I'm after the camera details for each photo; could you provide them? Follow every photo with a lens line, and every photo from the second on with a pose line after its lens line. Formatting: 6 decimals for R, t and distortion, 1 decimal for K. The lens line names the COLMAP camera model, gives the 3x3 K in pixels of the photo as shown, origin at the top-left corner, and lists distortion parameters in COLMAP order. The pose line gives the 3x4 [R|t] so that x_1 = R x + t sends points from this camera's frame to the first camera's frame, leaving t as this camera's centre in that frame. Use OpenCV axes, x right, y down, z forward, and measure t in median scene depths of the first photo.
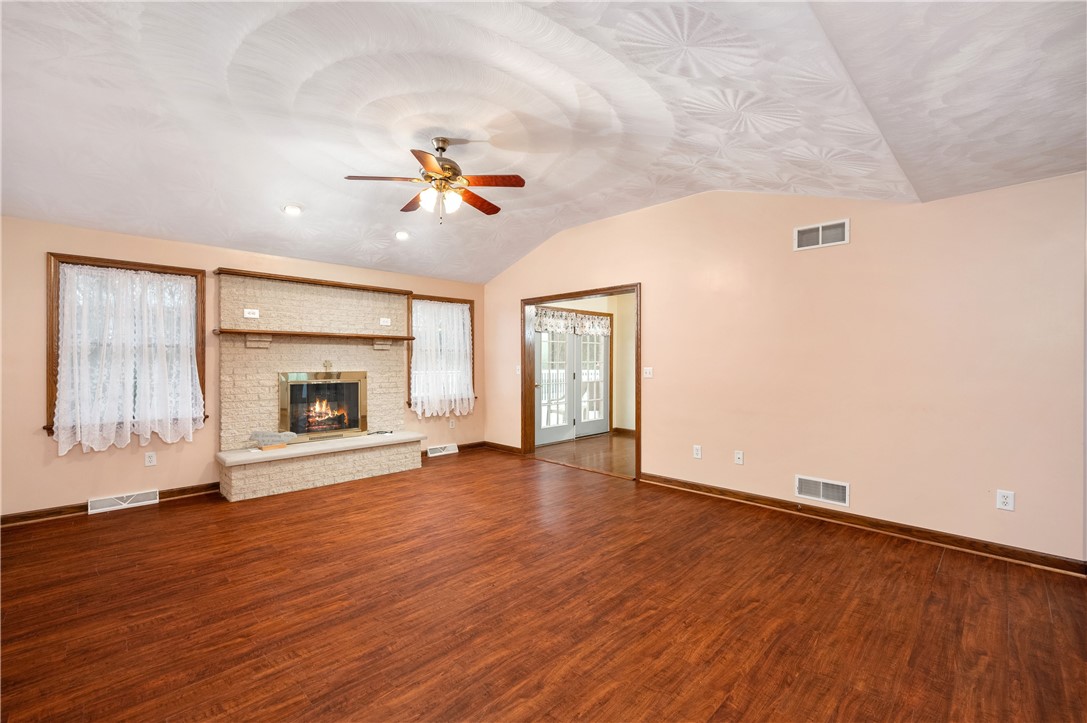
lens RADIAL K [[459.7, 0, 549.0], [0, 459.7, 361.1], [0, 0, 1]] dist [-0.003423, 0.000759]
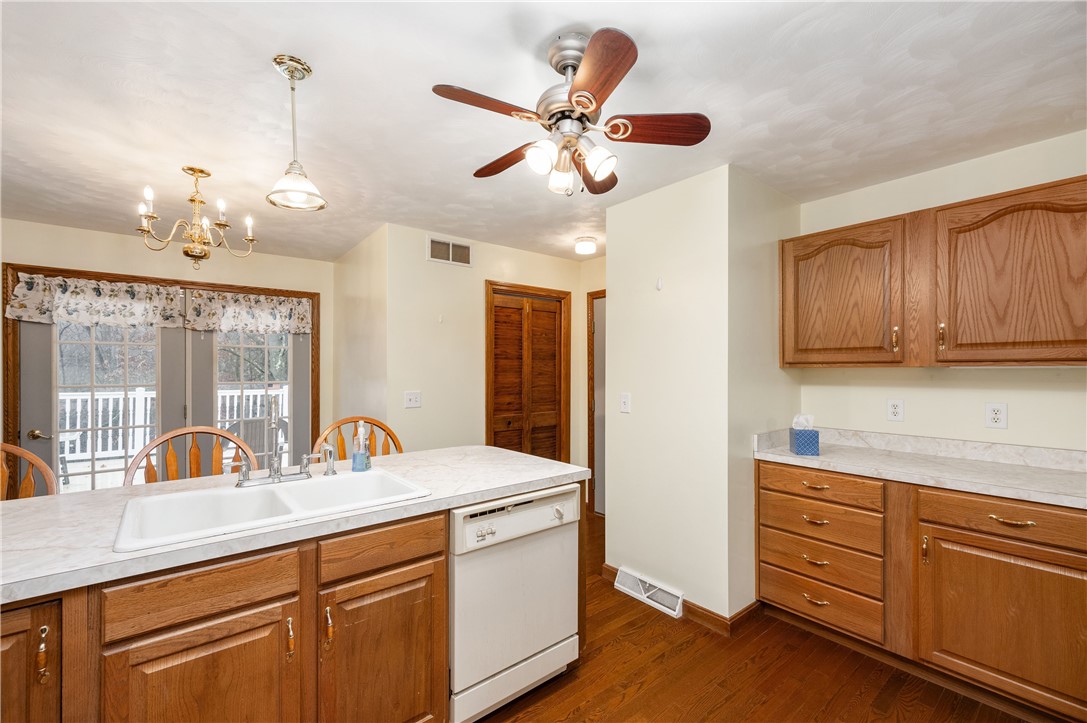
lens RADIAL K [[459.7, 0, 554.2], [0, 459.7, 368.0], [0, 0, 1]] dist [-0.003423, 0.000759]
pose [[0.995323, -0.000113, -0.096598, 0.697785], [-0.000172, 0.999996, -0.002943, -0.020500], [0.096598, 0.002946, 0.995319, 0.728170]]
